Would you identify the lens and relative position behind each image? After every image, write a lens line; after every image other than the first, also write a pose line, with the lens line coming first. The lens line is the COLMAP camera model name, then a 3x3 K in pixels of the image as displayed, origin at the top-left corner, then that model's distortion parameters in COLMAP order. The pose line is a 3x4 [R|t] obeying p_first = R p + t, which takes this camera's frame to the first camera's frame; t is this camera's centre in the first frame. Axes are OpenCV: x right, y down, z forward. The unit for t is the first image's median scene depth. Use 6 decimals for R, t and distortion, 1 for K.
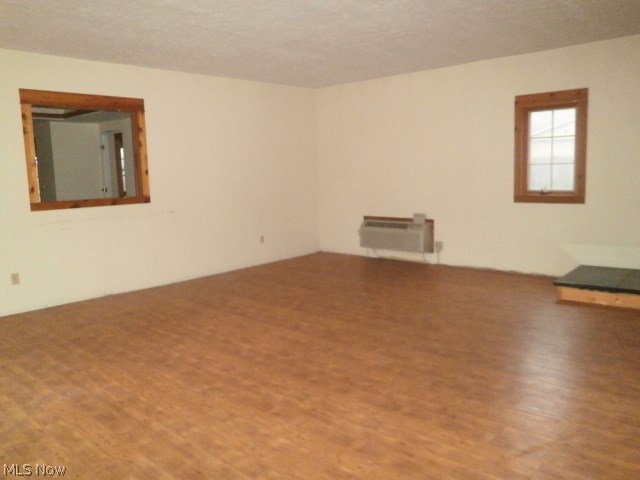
lens RADIAL K [[524.9, 0, 317.1], [0, 524.9, 240.5], [0, 0, 1]] dist [-0.033558, 0.054449]
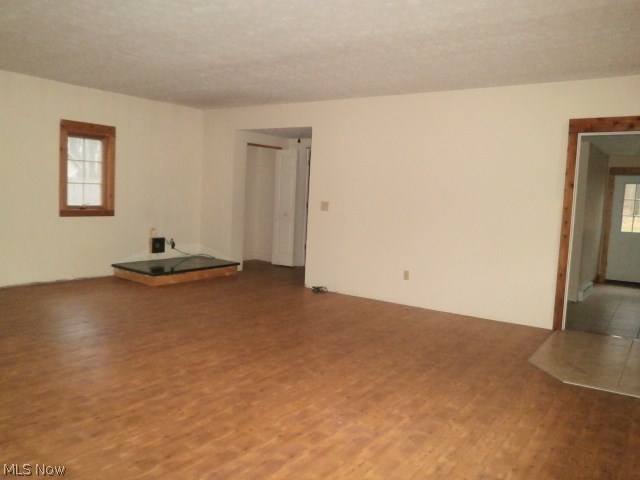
lens RADIAL K [[524.9, 0, 314.5], [0, 524.9, 239.4], [0, 0, 1]] dist [-0.033558, 0.054449]
pose [[-0.170703, -0.057667, 0.983634, -1.091710], [0.090965, 0.993100, 0.074008, -0.081431], [-0.981115, 0.102110, -0.164279, 0.934027]]
